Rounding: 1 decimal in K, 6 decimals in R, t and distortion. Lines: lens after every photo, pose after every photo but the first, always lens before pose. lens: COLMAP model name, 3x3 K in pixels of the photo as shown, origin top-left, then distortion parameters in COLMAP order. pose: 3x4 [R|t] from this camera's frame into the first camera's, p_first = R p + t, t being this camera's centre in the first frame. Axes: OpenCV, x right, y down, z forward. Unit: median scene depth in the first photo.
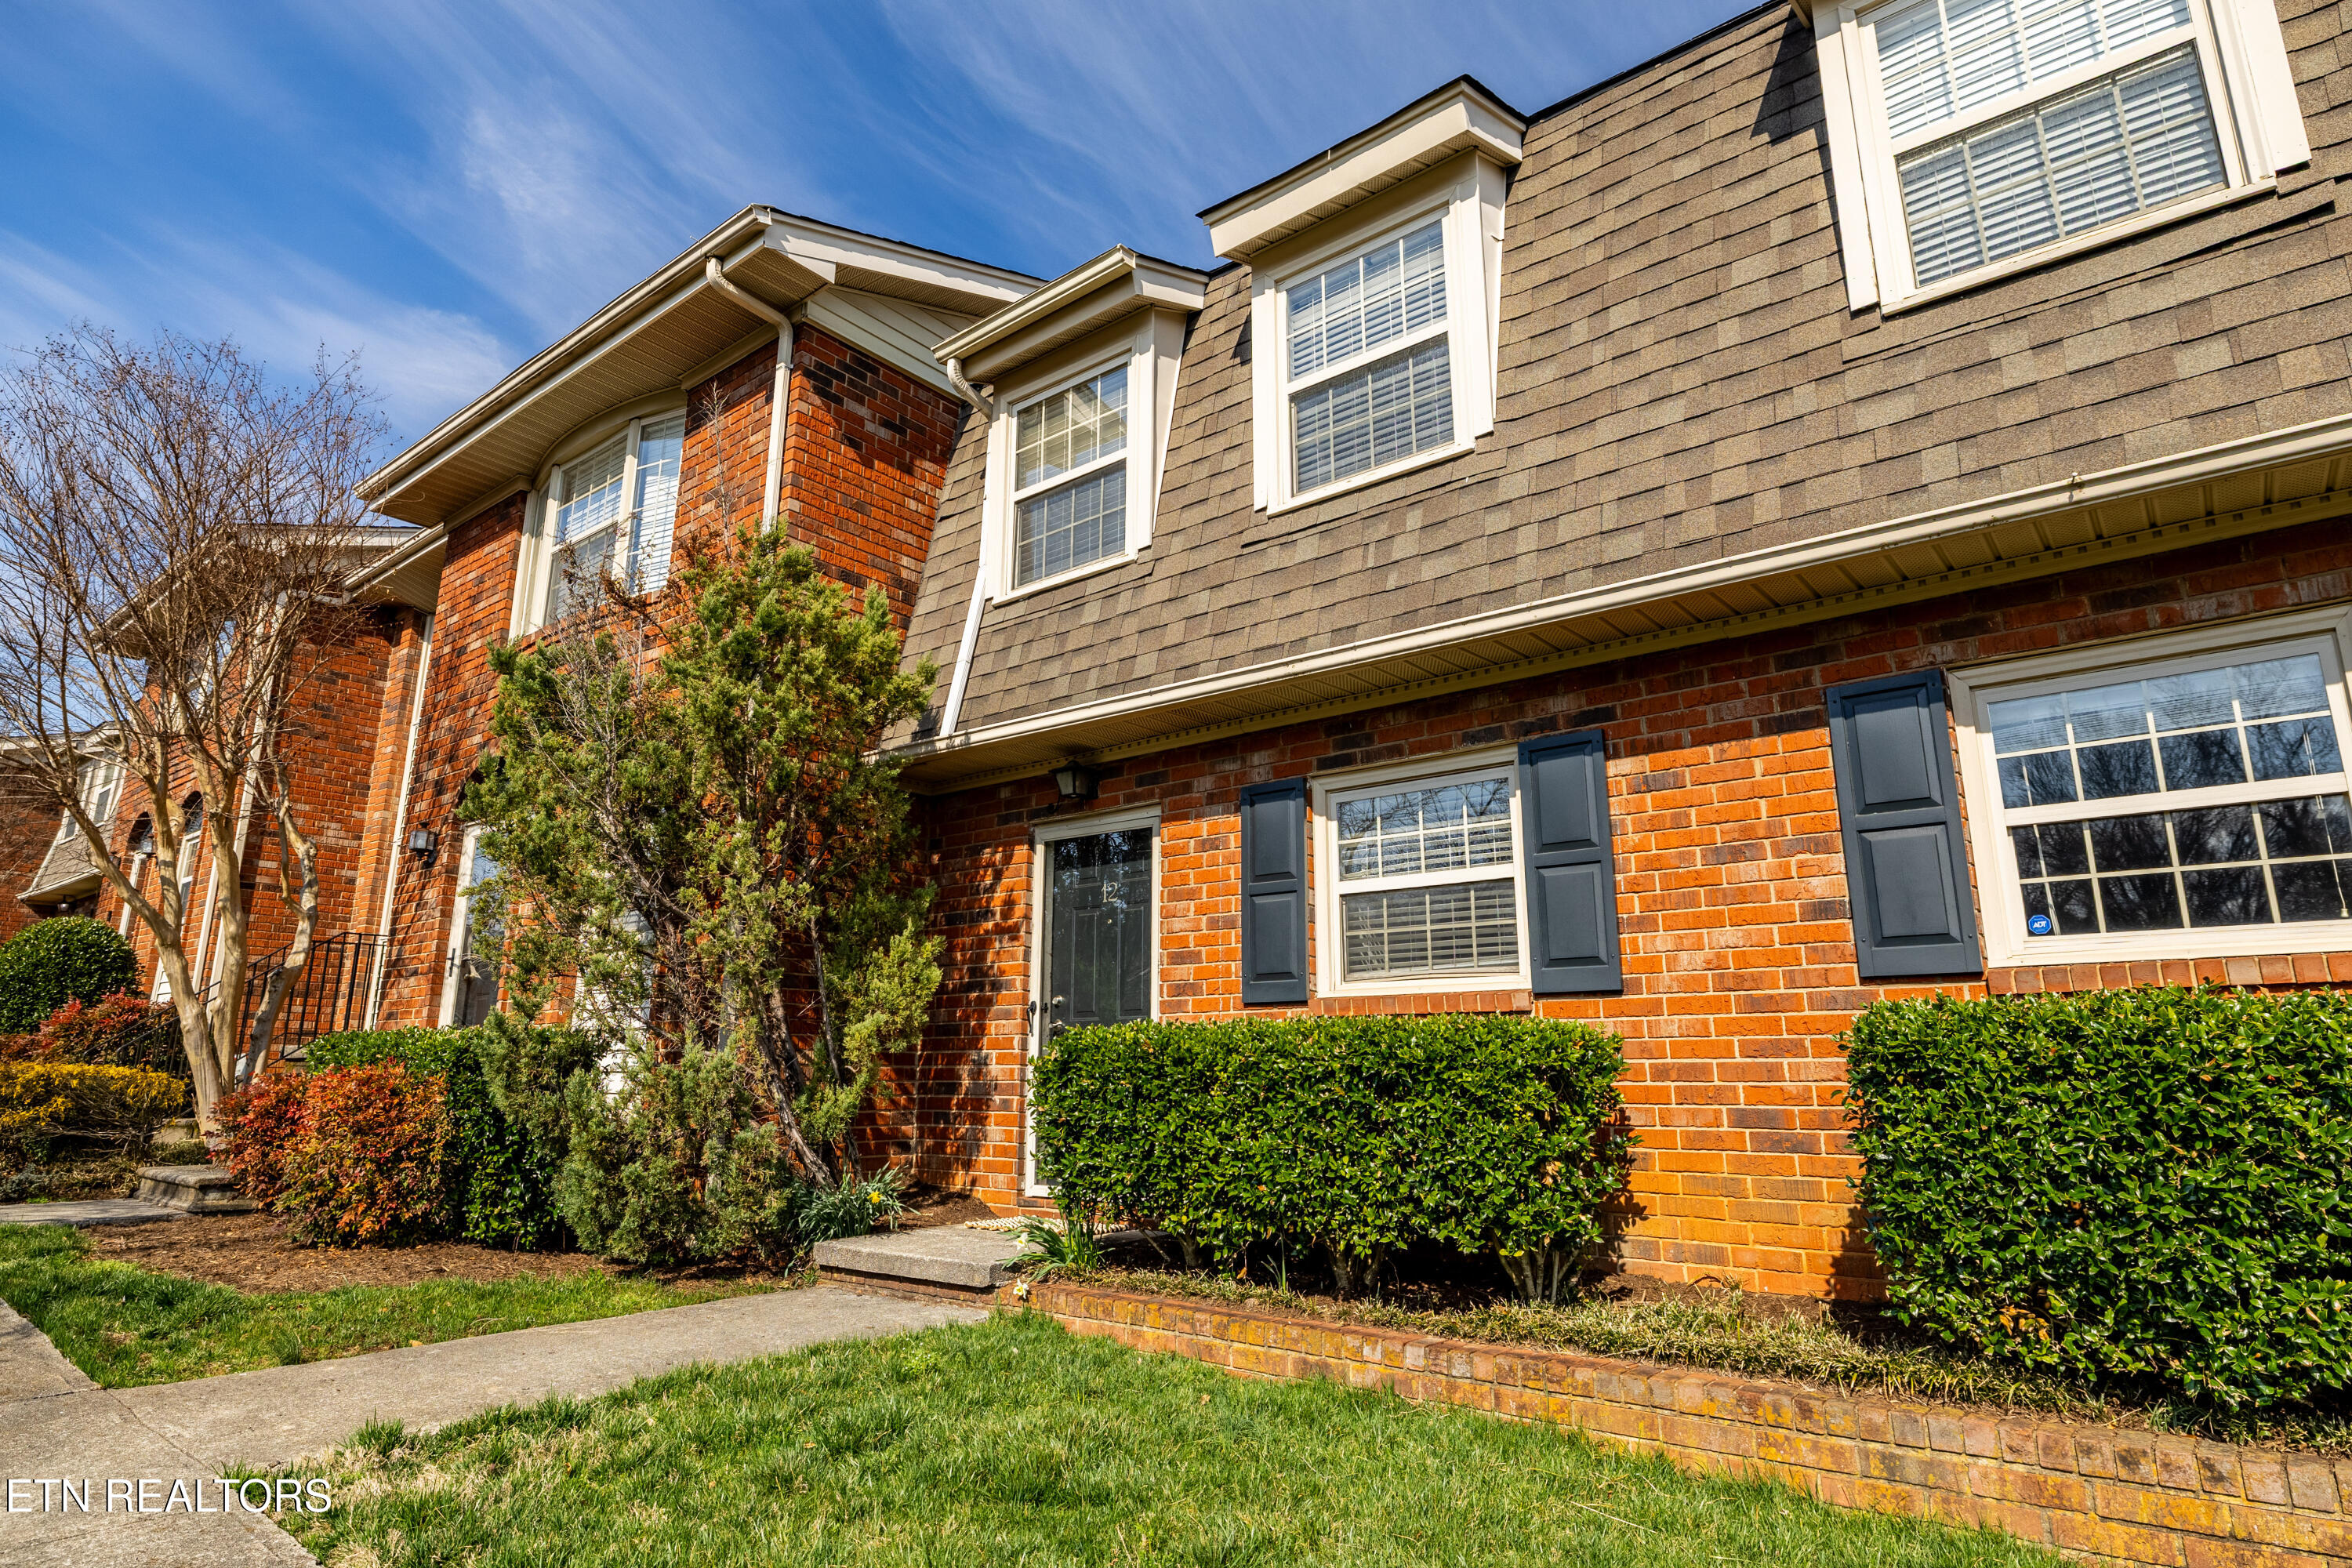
lens RADIAL K [[1299.1, 0, 1174.8], [0, 1299.1, 770.3], [0, 0, 1]] dist [-0.002383, 0.000456]
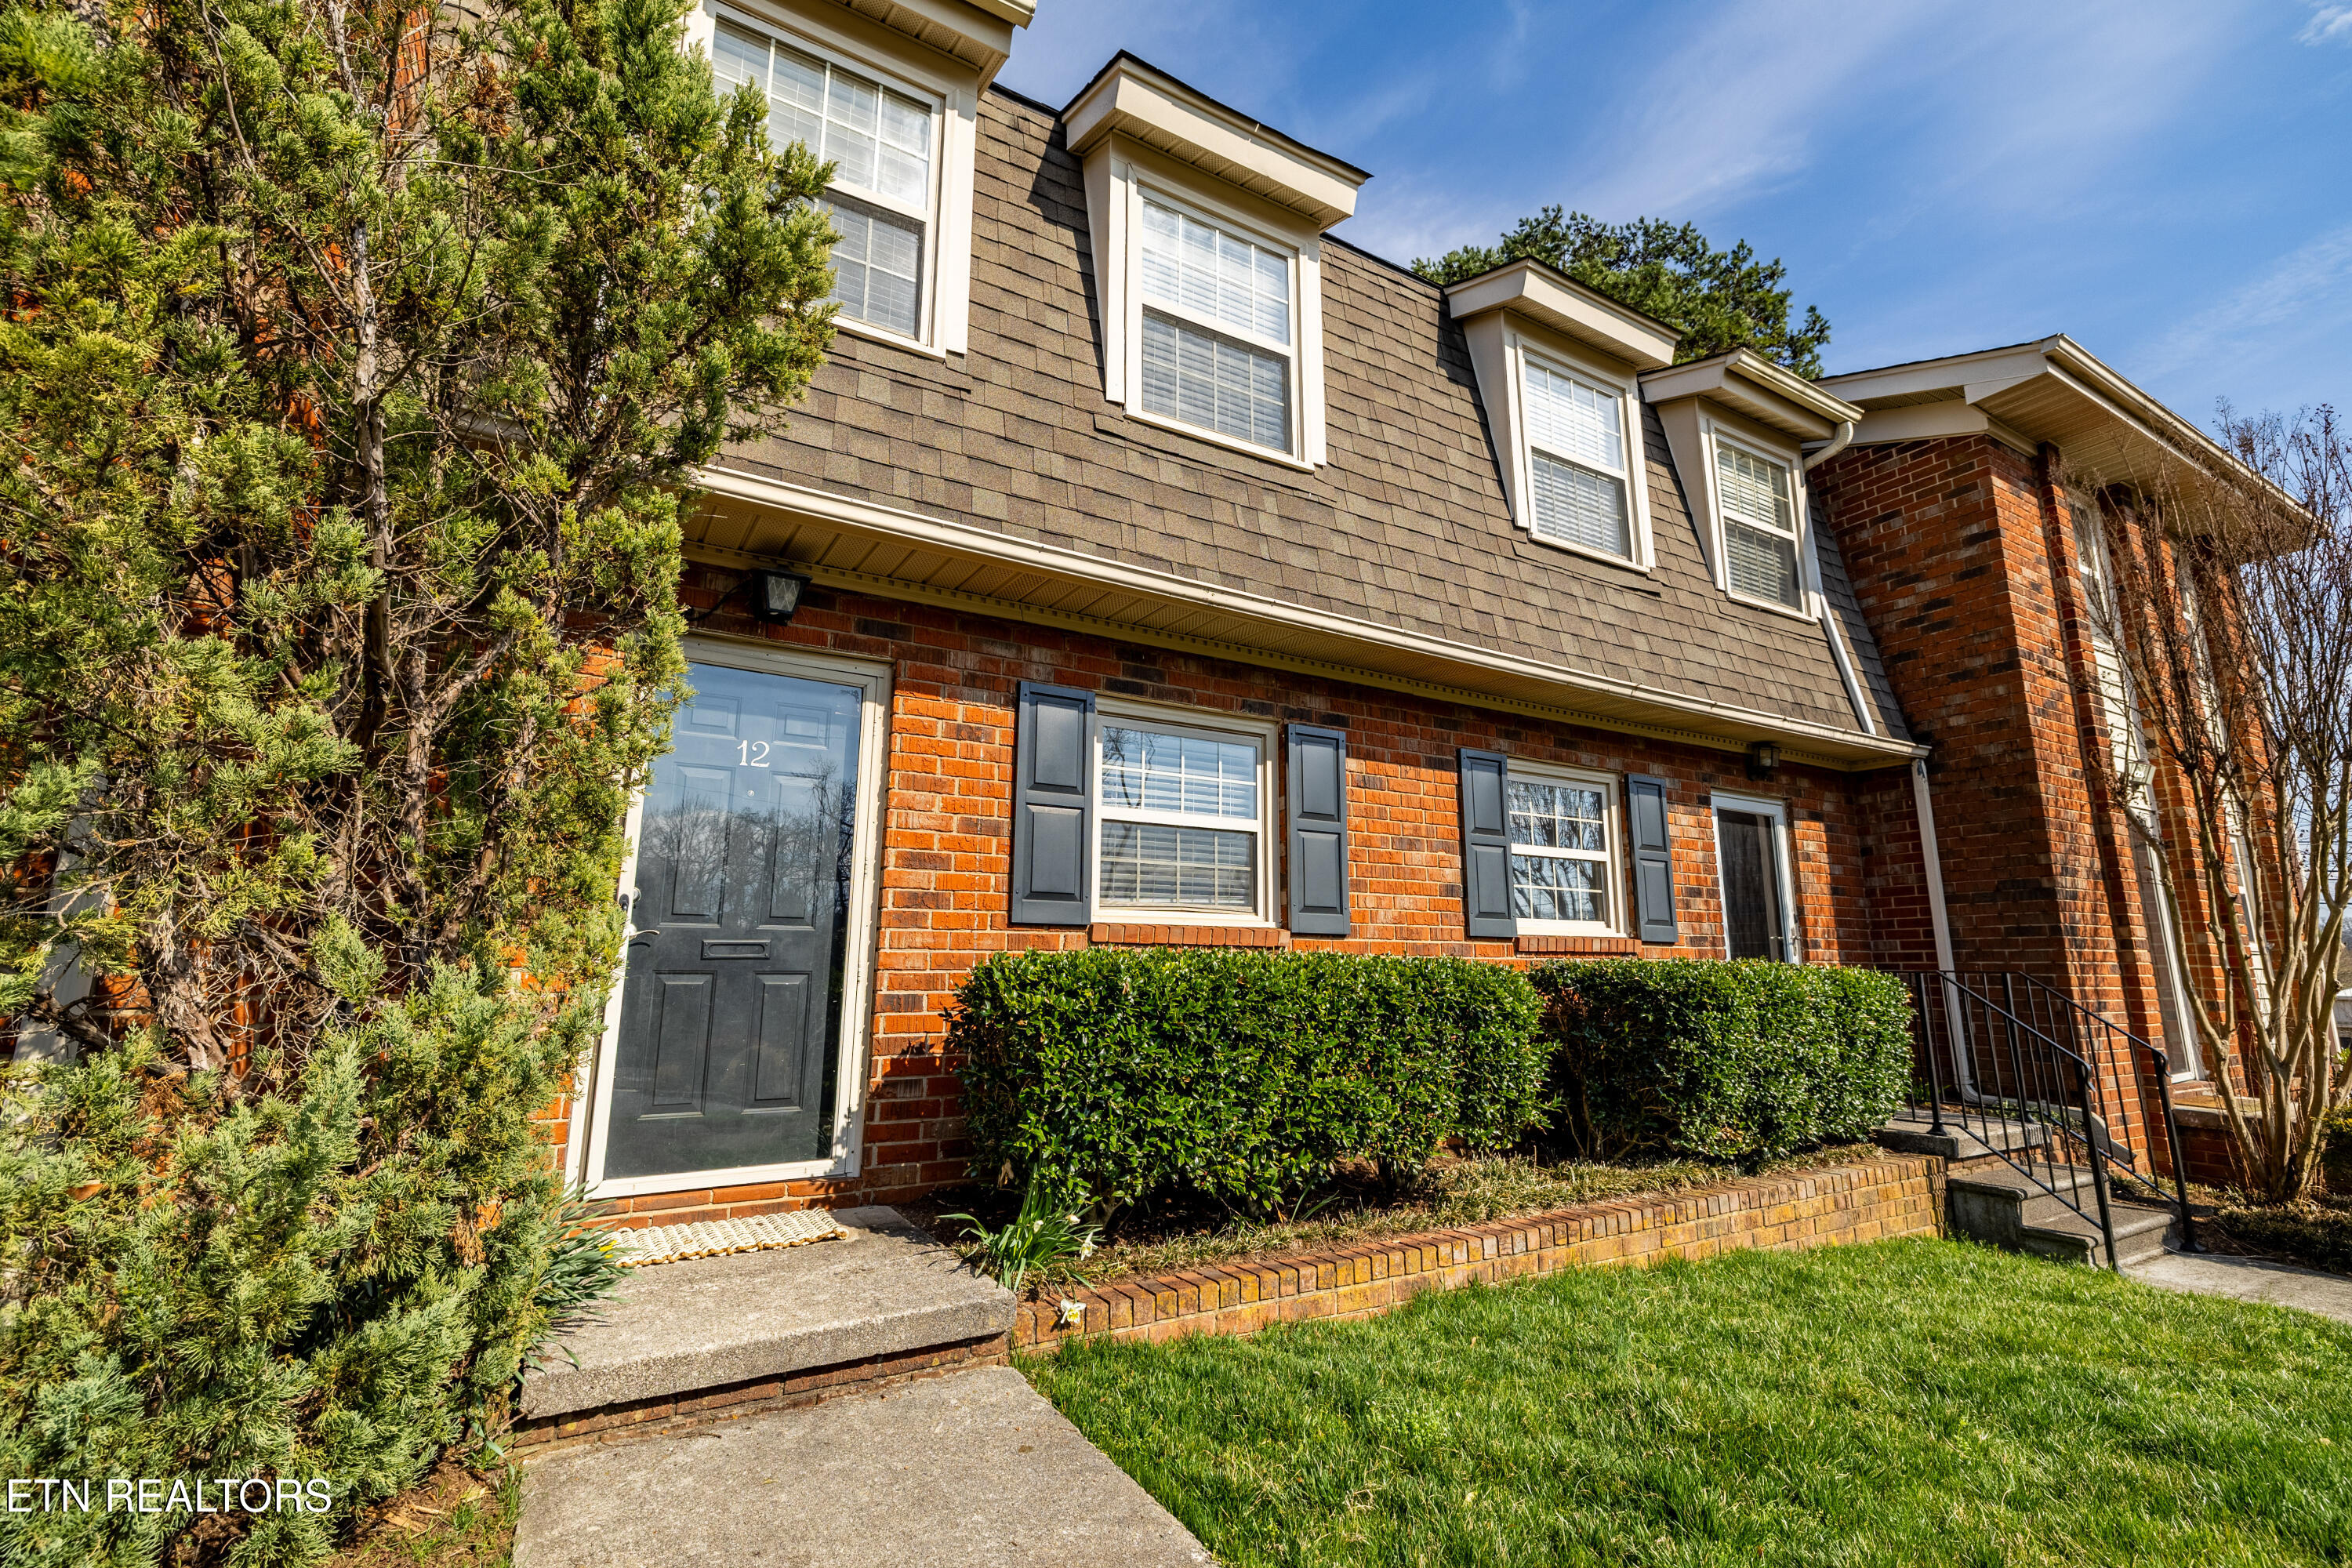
lens RADIAL K [[1028.3, 0, 1174.8], [0, 1028.3, 772.5], [0, 0, 1]] dist [0.002323, 0.000006]
pose [[0.348156, 0.175650, 0.920834, -0.591974], [-0.220812, 0.970016, -0.101545, 0.132025], [-0.911059, -0.167978, 0.376503, 0.679640]]
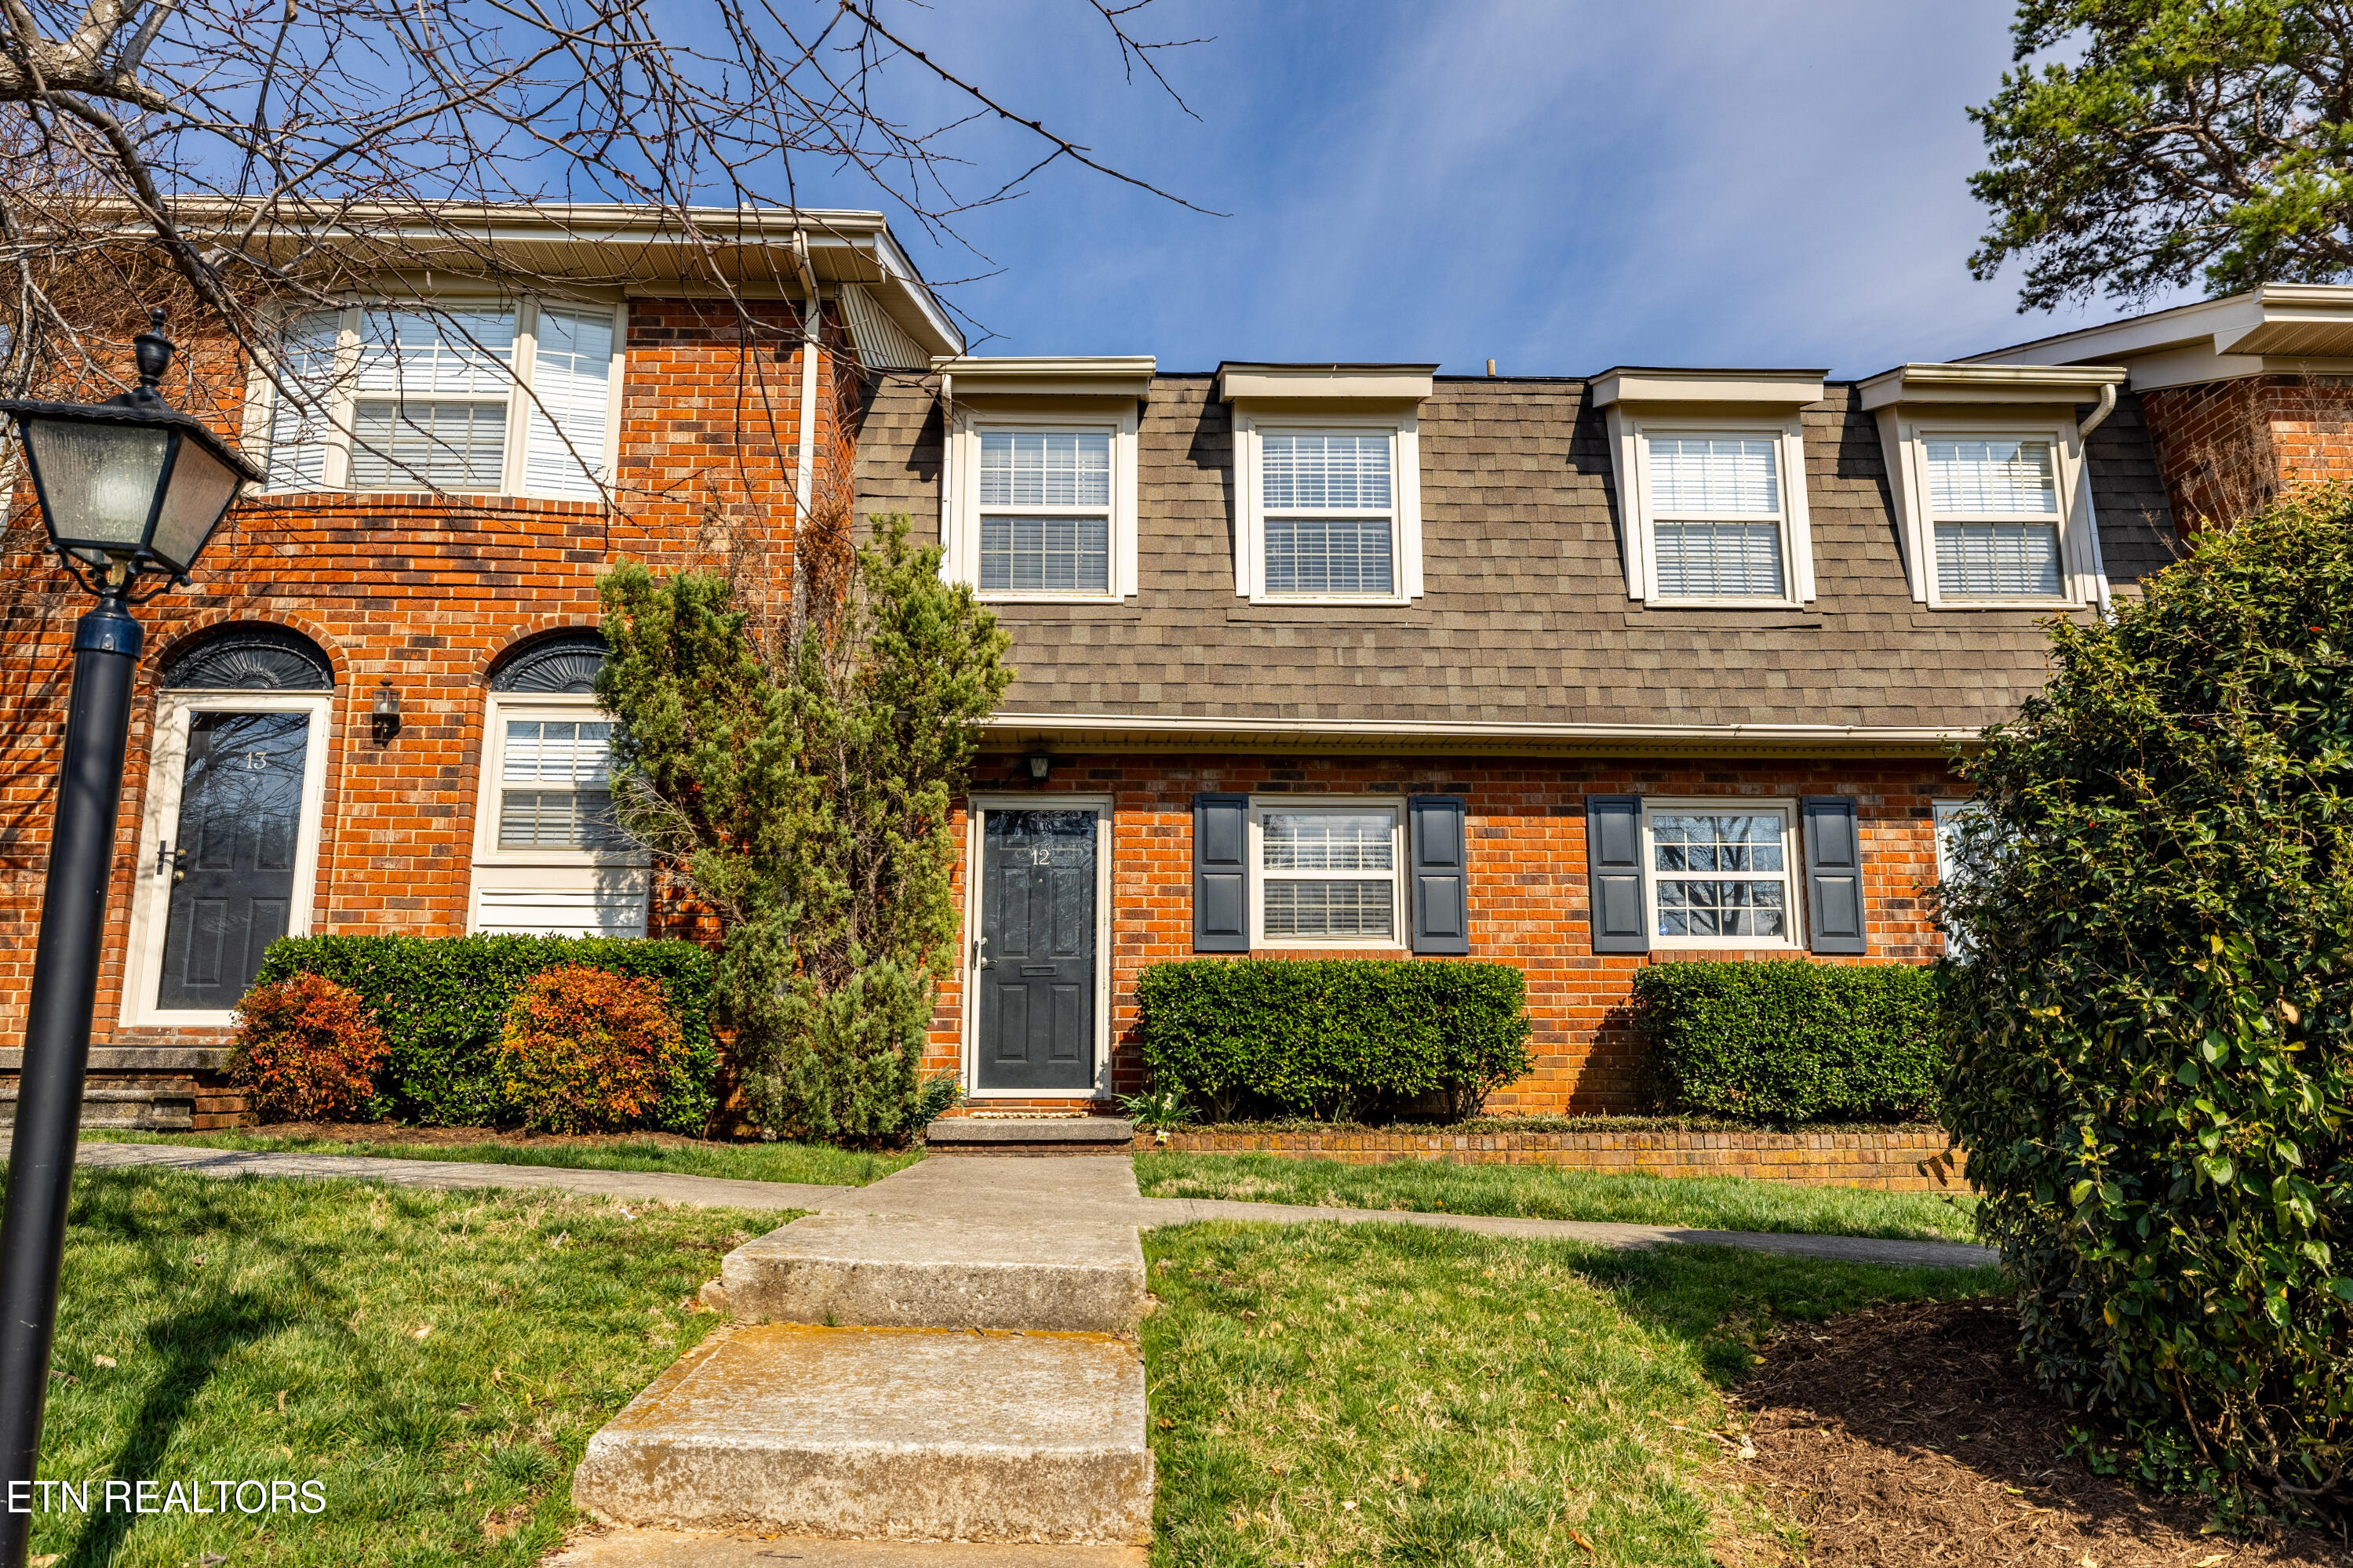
lens RADIAL K [[1635.7, 0, 1176.5], [0, 1635.7, 784.0], [0, 0, 1]] dist [-0.001078, 0.002122]
pose [[0.751393, 0.116220, 0.649540, -1.163694], [-0.150752, 0.988568, -0.002490, 0.011219], [-0.642404, -0.096049, 0.760324, -0.312957]]
